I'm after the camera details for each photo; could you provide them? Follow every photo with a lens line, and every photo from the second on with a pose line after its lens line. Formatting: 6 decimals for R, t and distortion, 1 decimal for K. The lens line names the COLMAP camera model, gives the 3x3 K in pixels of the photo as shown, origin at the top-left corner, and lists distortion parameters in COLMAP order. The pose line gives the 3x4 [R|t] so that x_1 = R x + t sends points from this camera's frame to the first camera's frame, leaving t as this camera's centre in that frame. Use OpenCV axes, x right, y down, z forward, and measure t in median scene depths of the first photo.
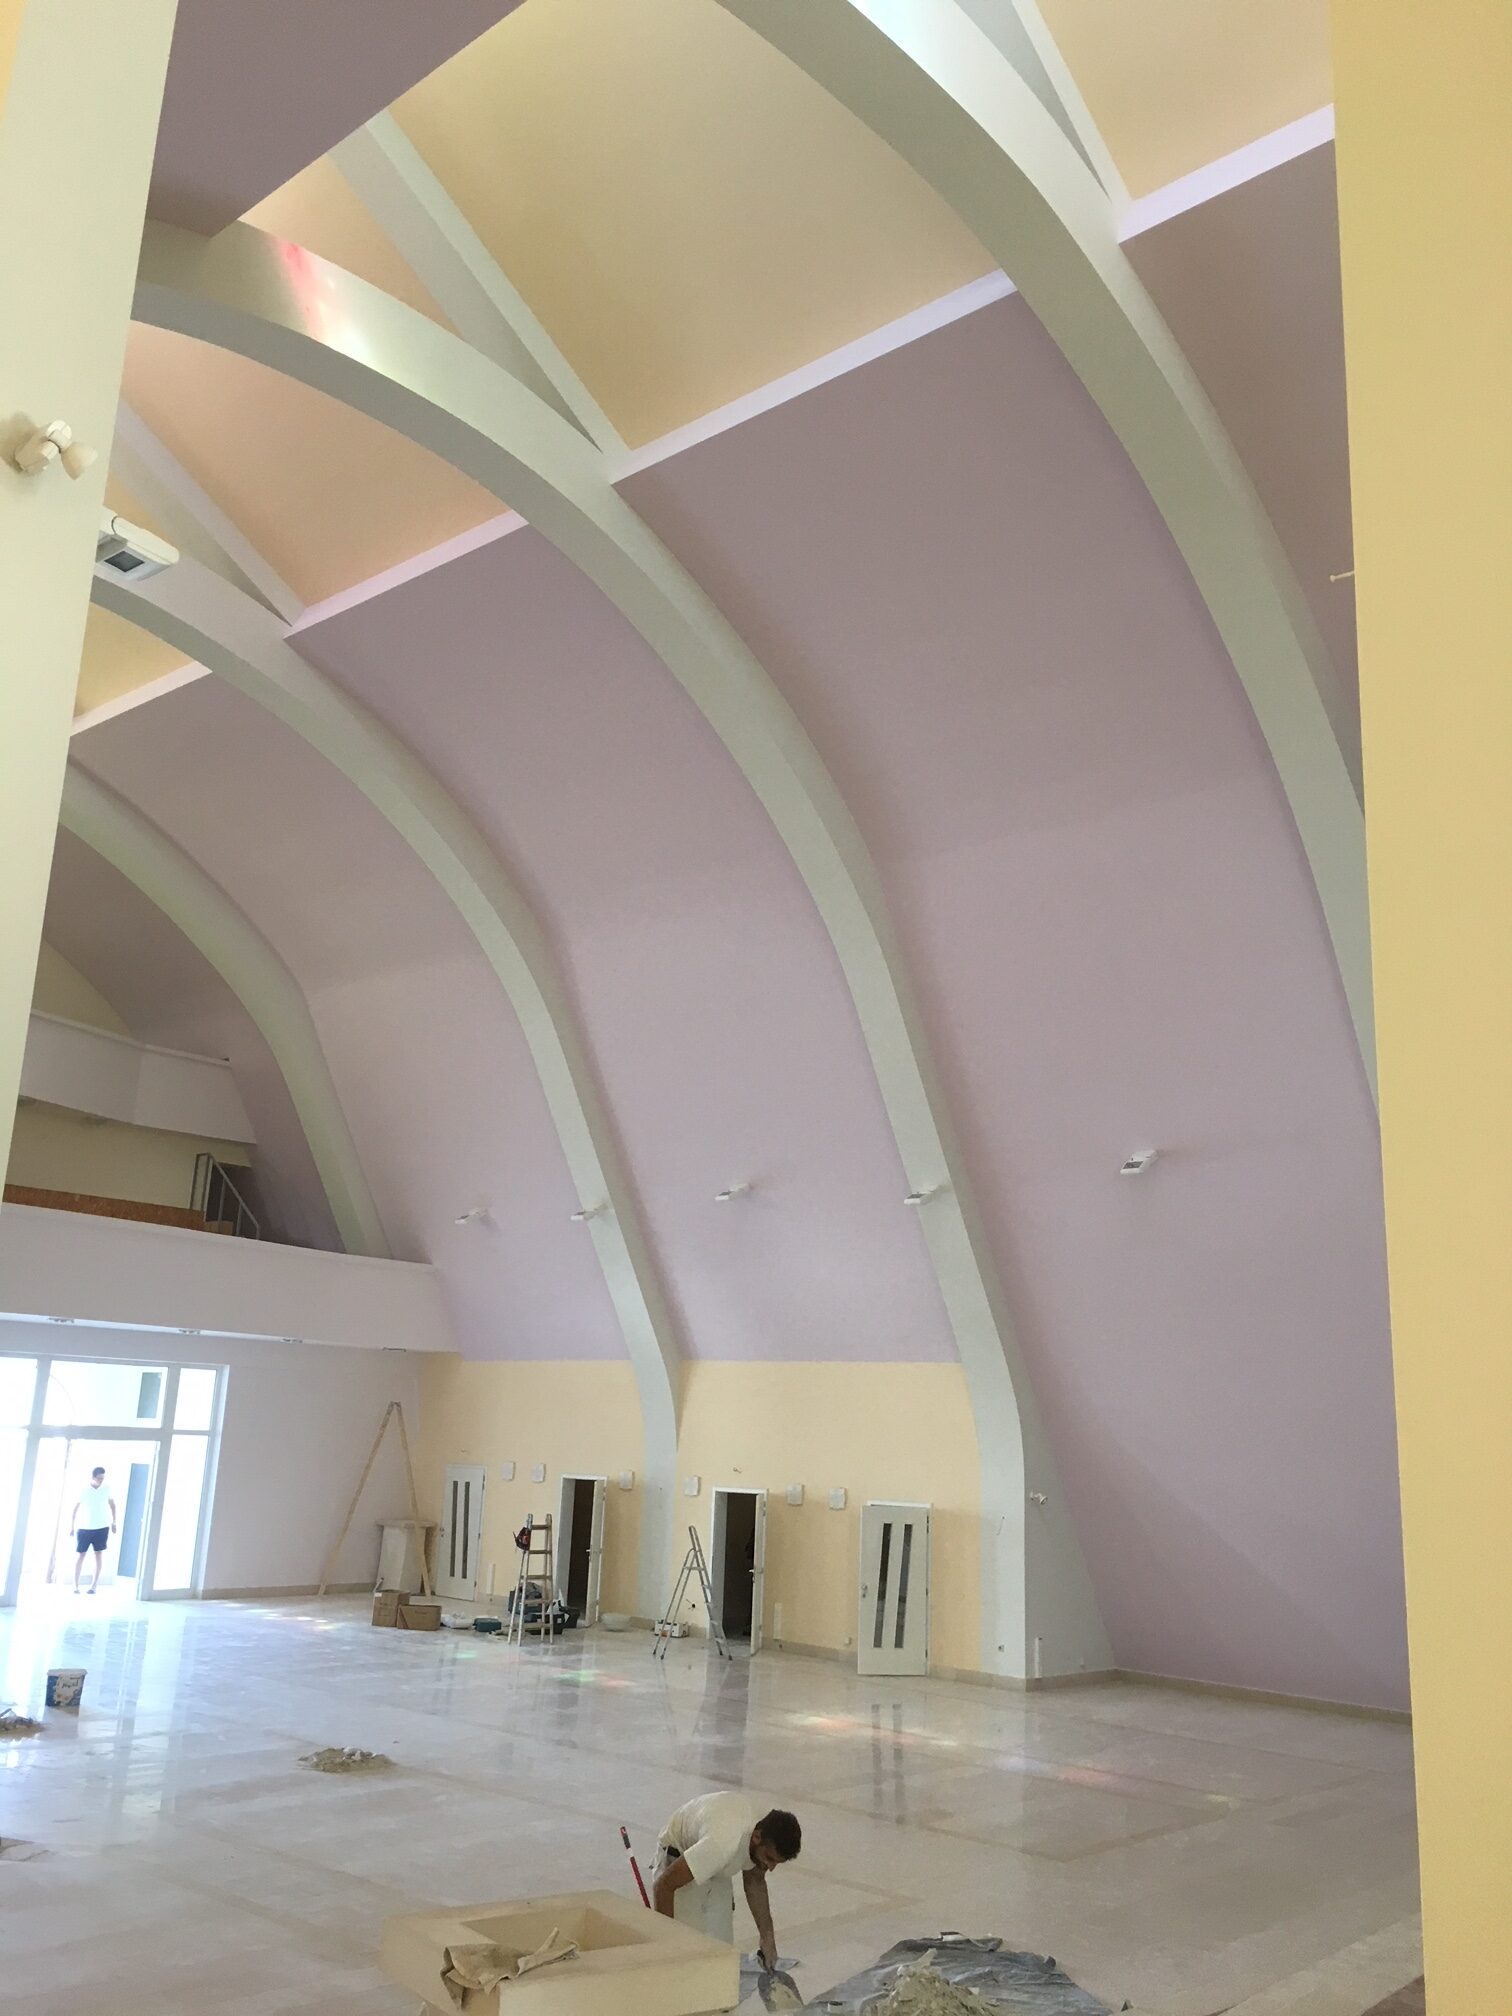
lens RADIAL K [[1727.6, 0, 756.0], [0, 1727.6, 1008.0], [0, 0, 1]] dist [0.090600, -0.124381]
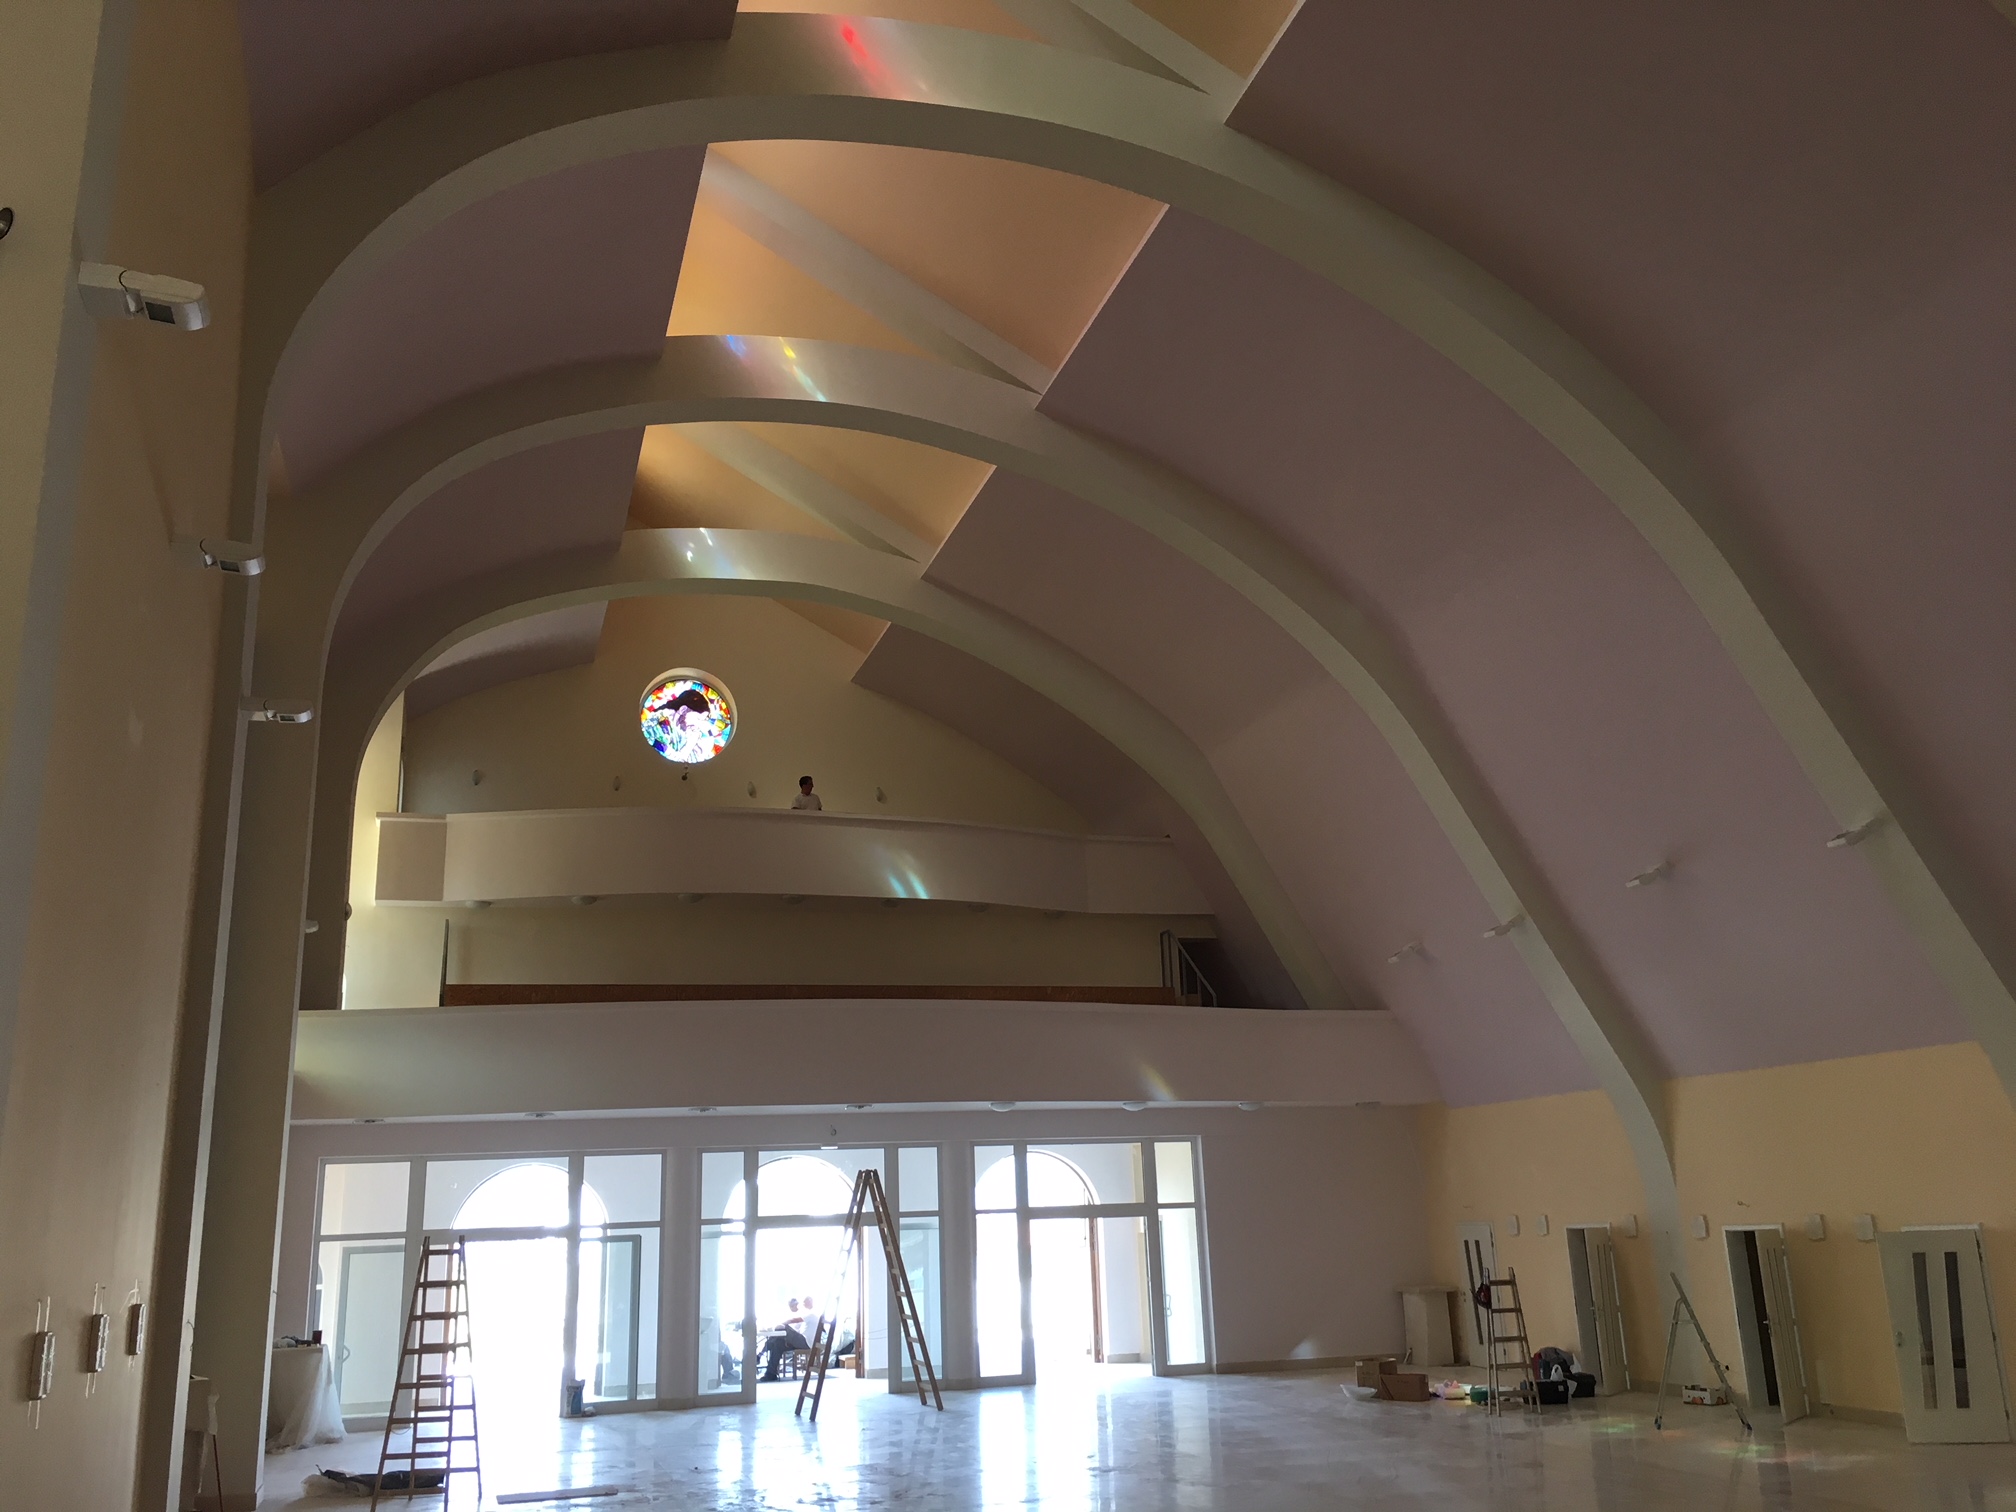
lens RADIAL K [[1727.6, 0, 1008.0], [0, 1727.6, 756.0], [0, 0, 1]] dist [0.090600, -0.124381]
pose [[0.843914, -0.209137, -0.494035, 0.146092], [0.198649, 0.977246, -0.074359, 0.048279], [0.498345, -0.035387, 0.866256, 0.104223]]
